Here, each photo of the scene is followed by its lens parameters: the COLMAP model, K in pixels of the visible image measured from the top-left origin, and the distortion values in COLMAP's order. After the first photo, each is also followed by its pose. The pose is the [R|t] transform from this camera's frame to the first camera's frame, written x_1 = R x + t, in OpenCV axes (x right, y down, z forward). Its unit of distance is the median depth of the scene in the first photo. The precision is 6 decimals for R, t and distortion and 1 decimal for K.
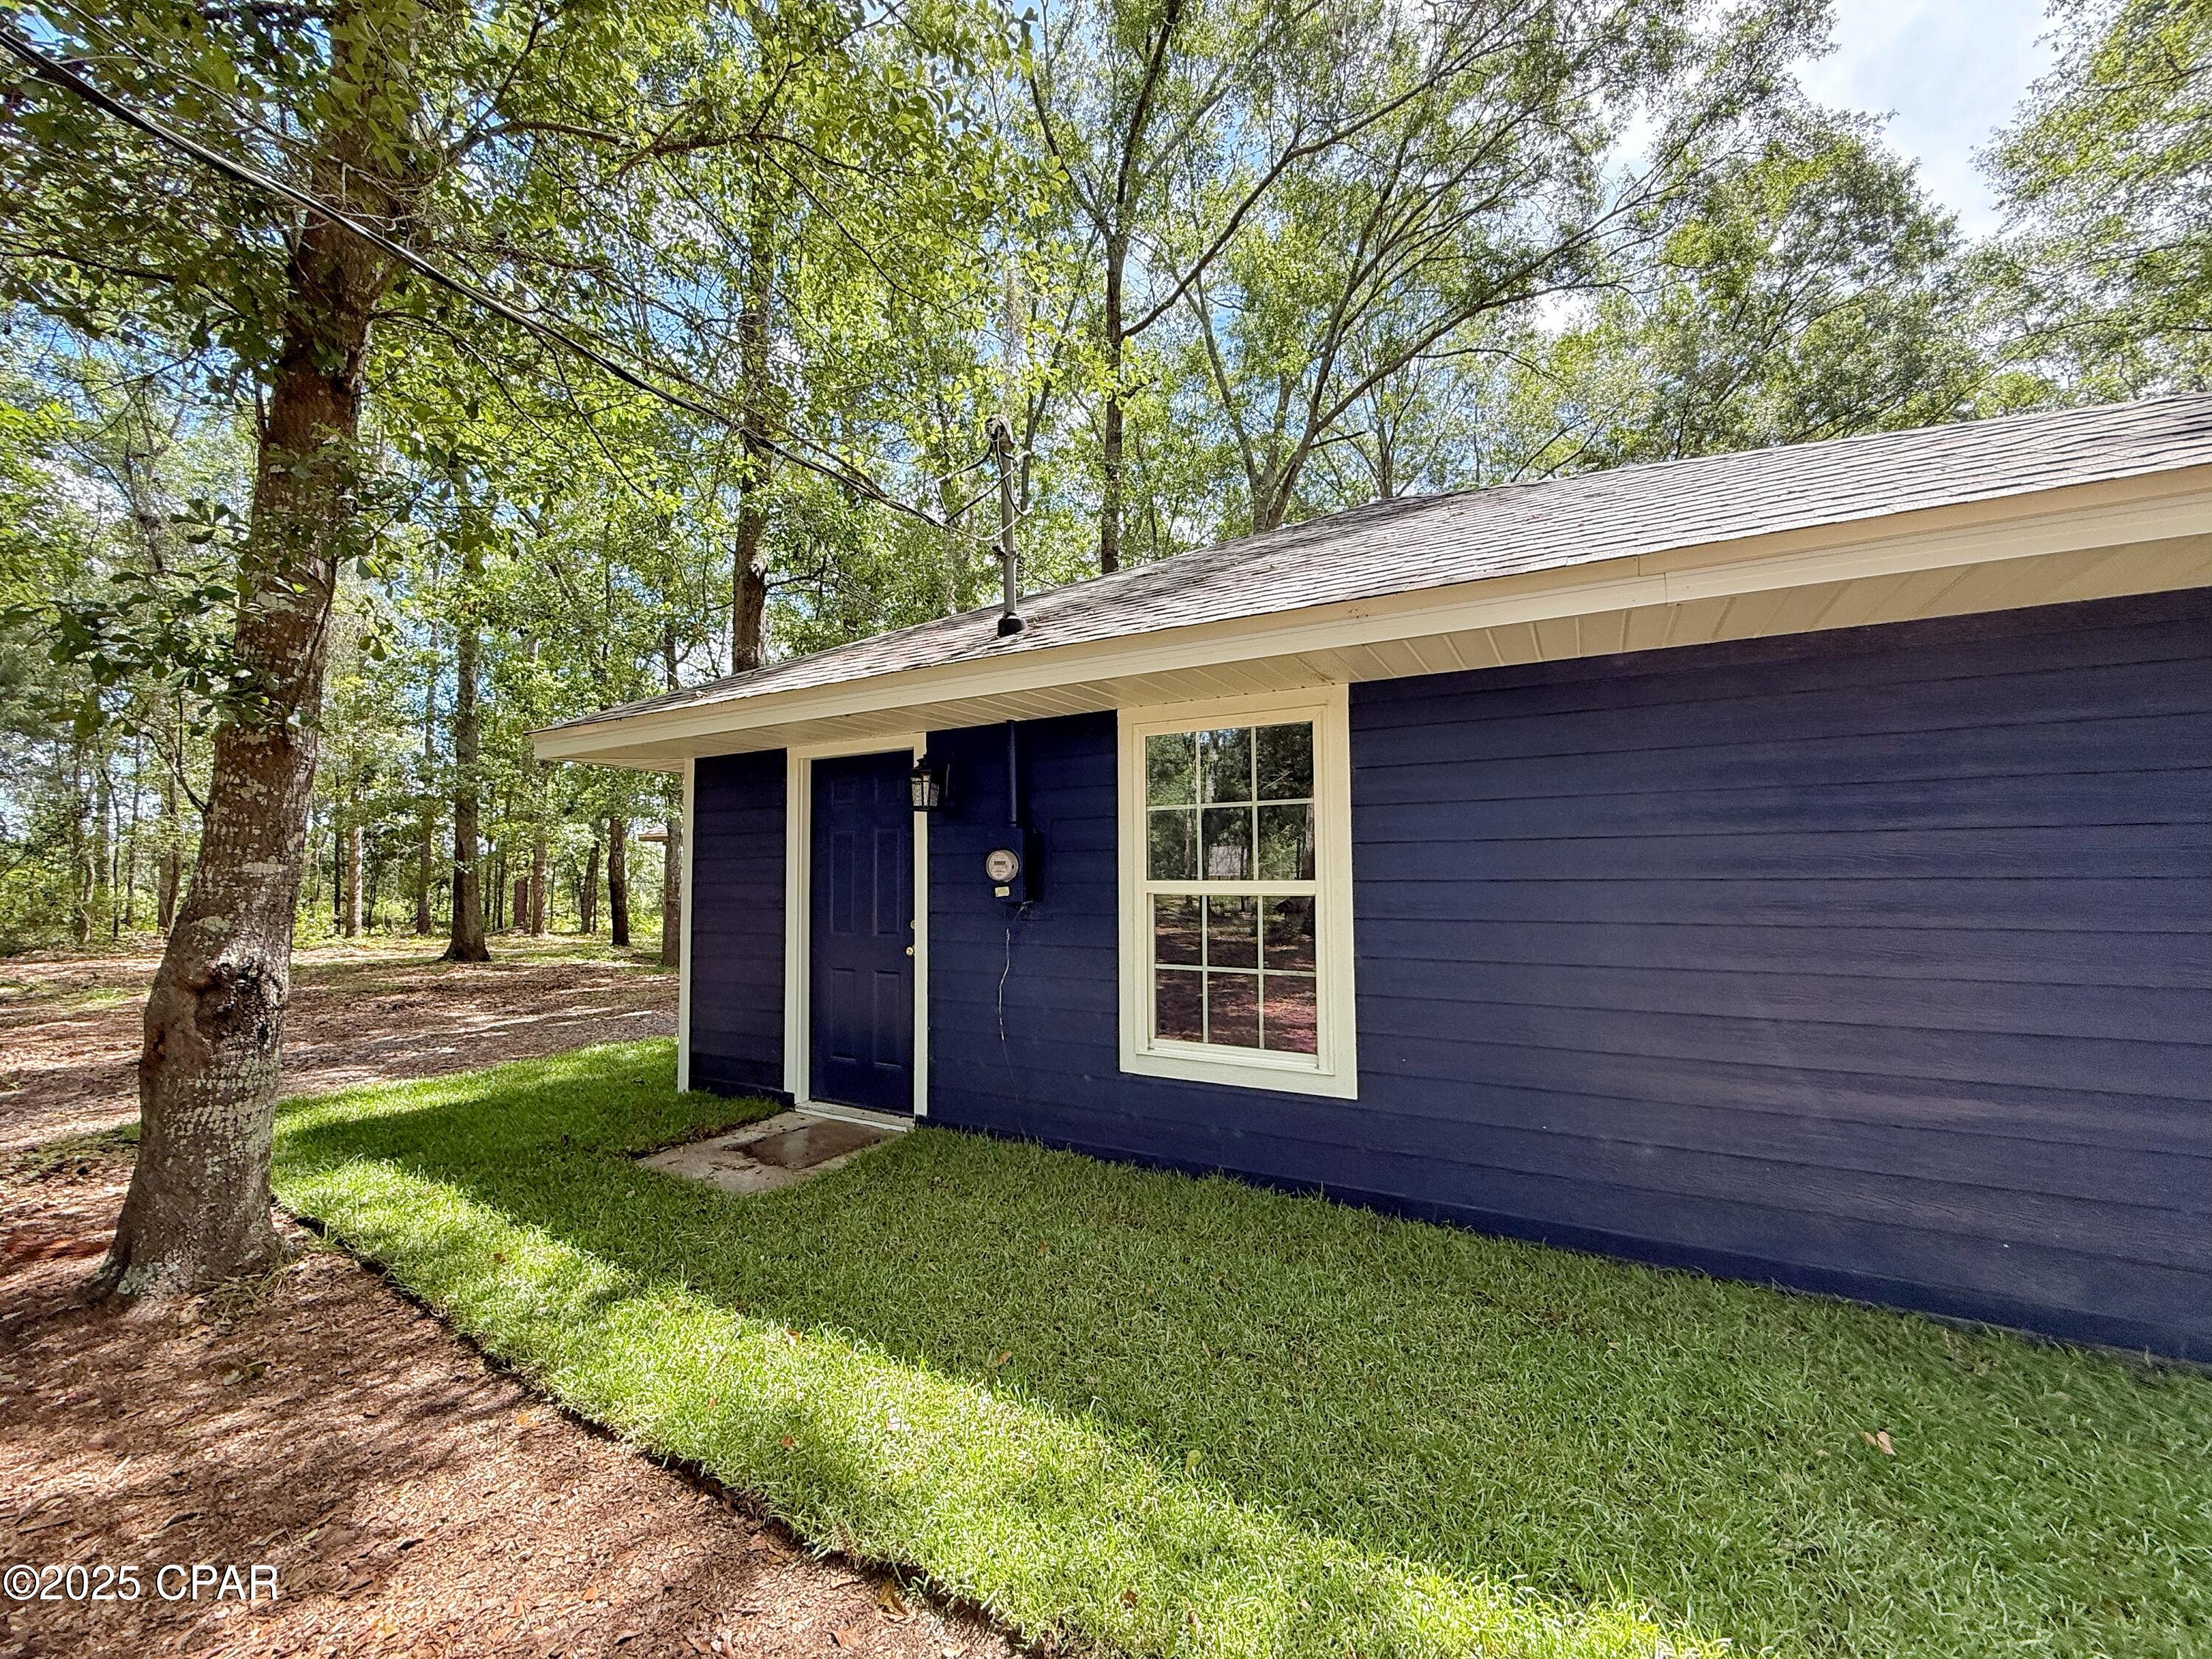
lens RADIAL K [[879.7, 0, 1099.1], [0, 879.7, 828.8], [0, 0, 1]] dist [-0.000404, 0.000041]
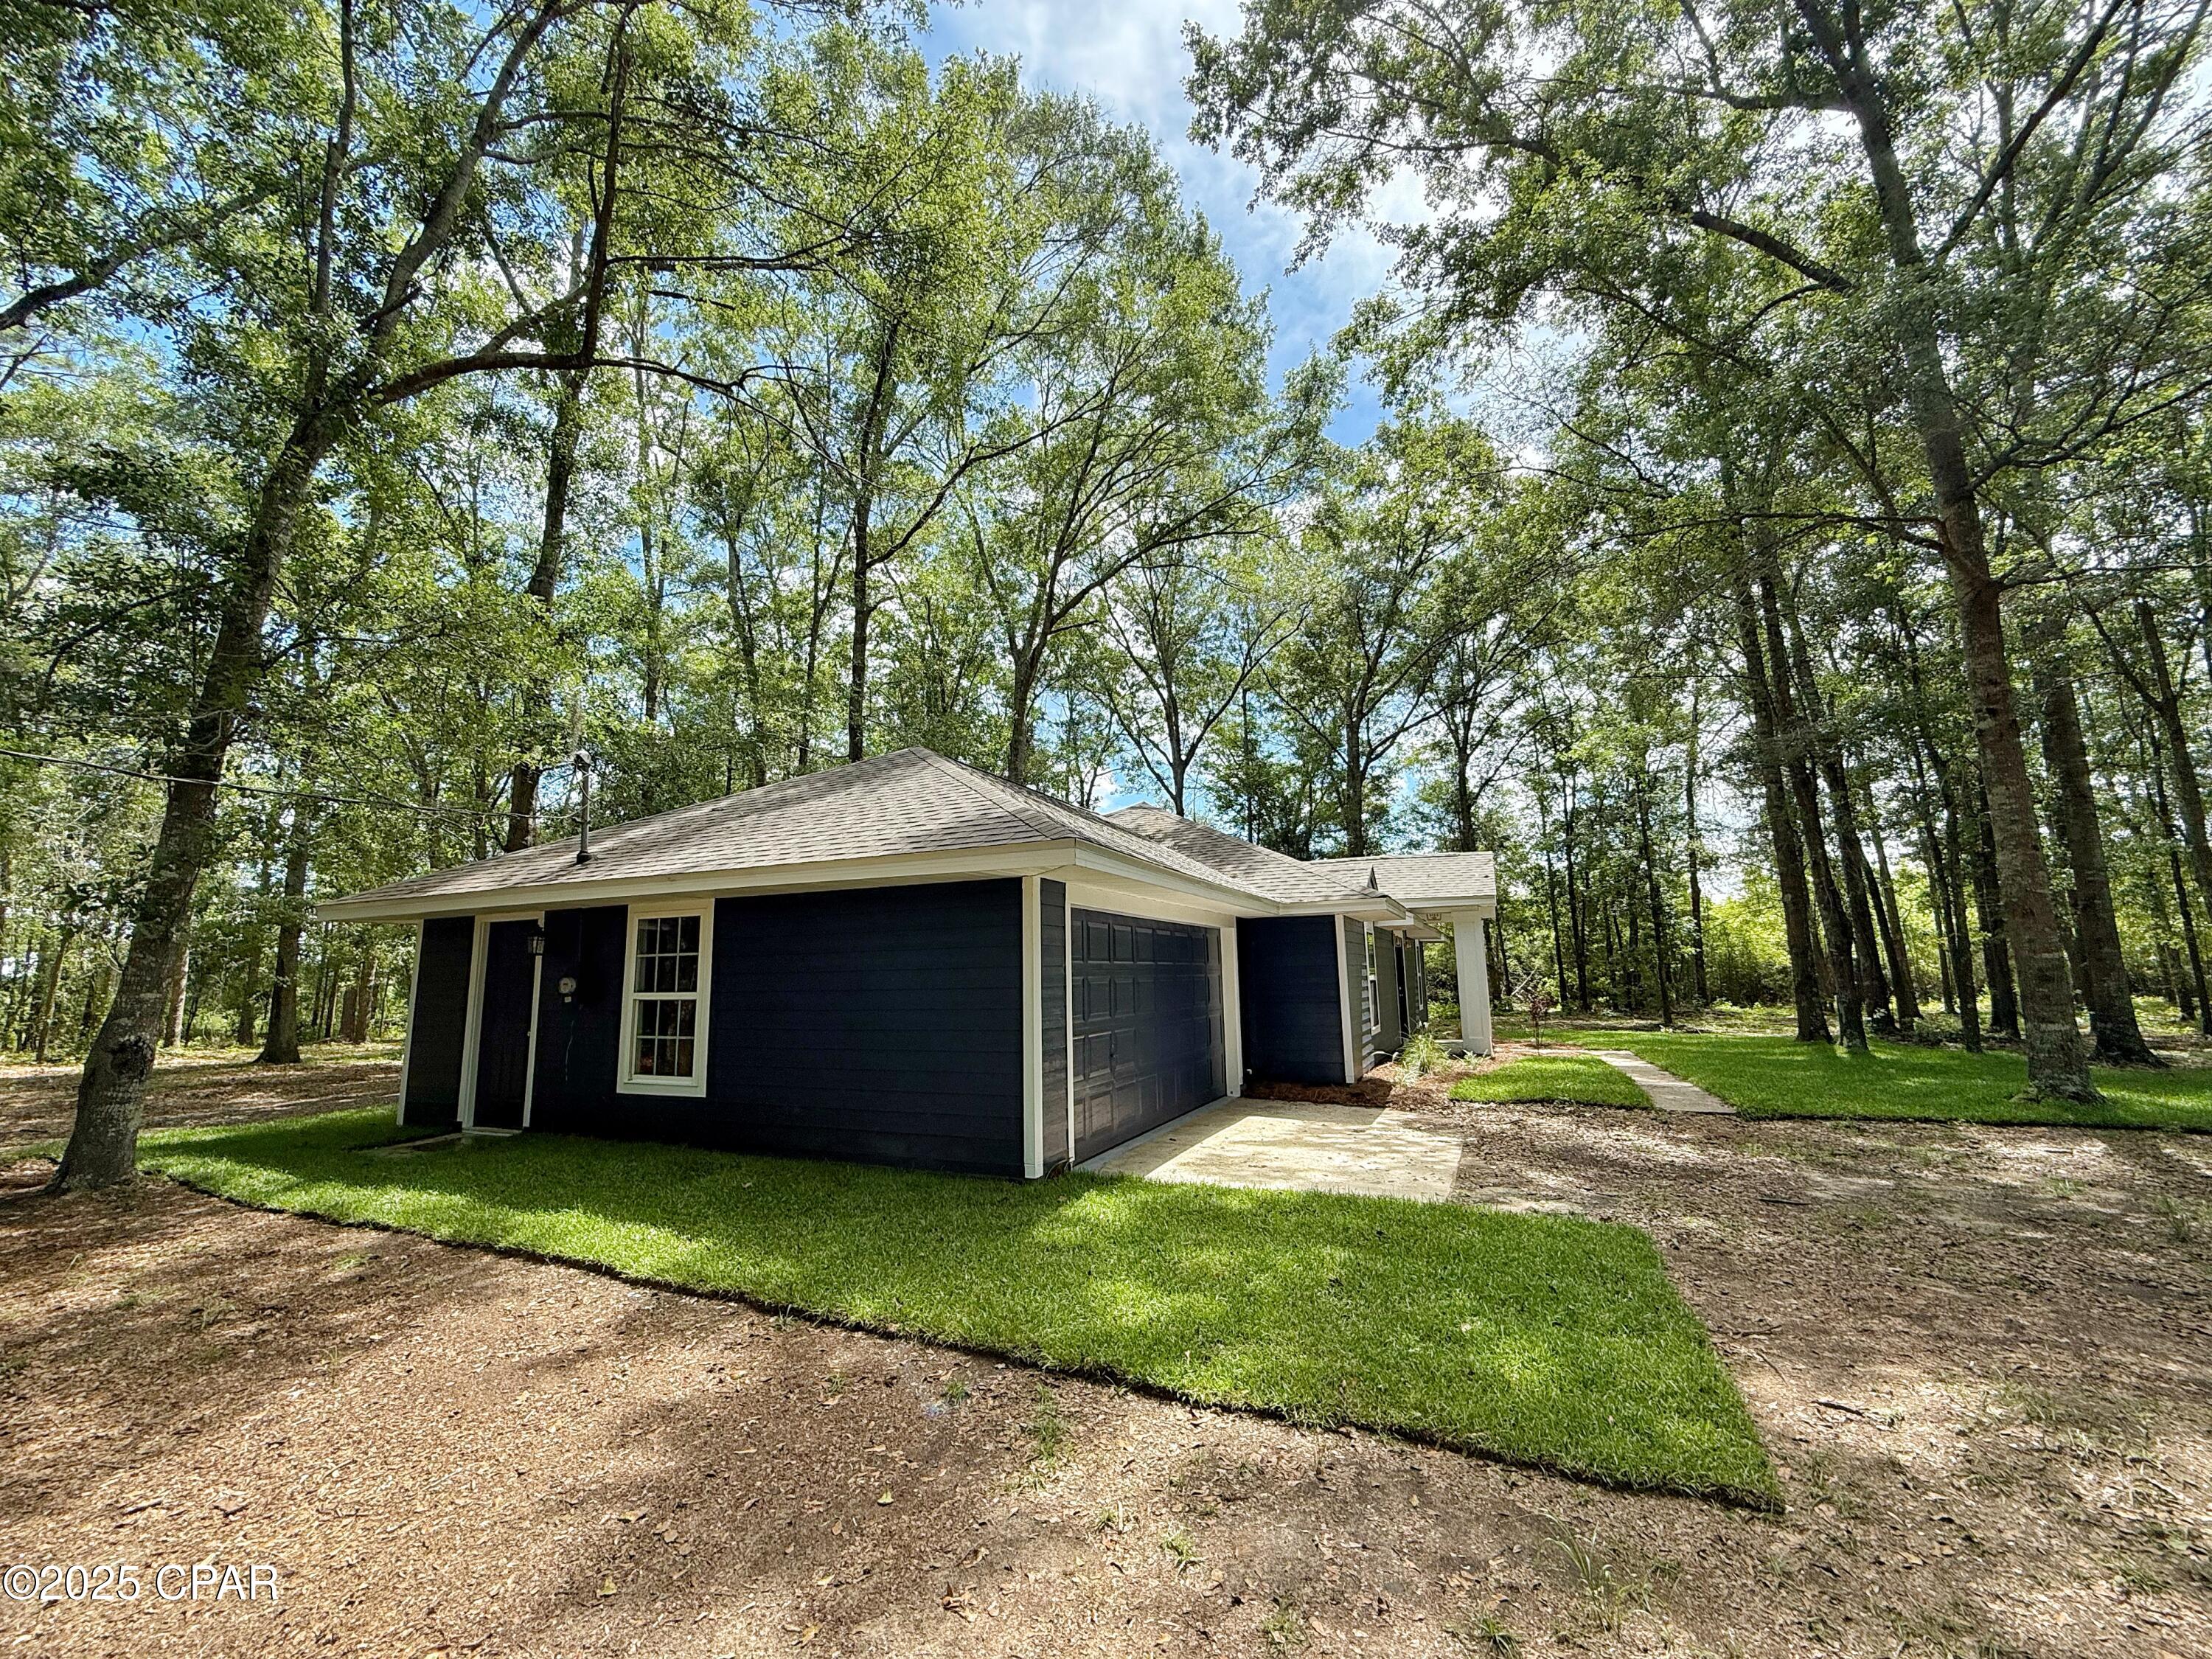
lens RADIAL K [[879.7, 0, 1099.1], [0, 879.7, 828.8], [0, 0, 1]] dist [-0.000404, 0.000041]
pose [[0.994719, 0.007315, 0.102372, 0.758743], [0.004495, 0.993394, -0.114665, -0.064796], [-0.102534, 0.114520, 0.988115, -0.940777]]
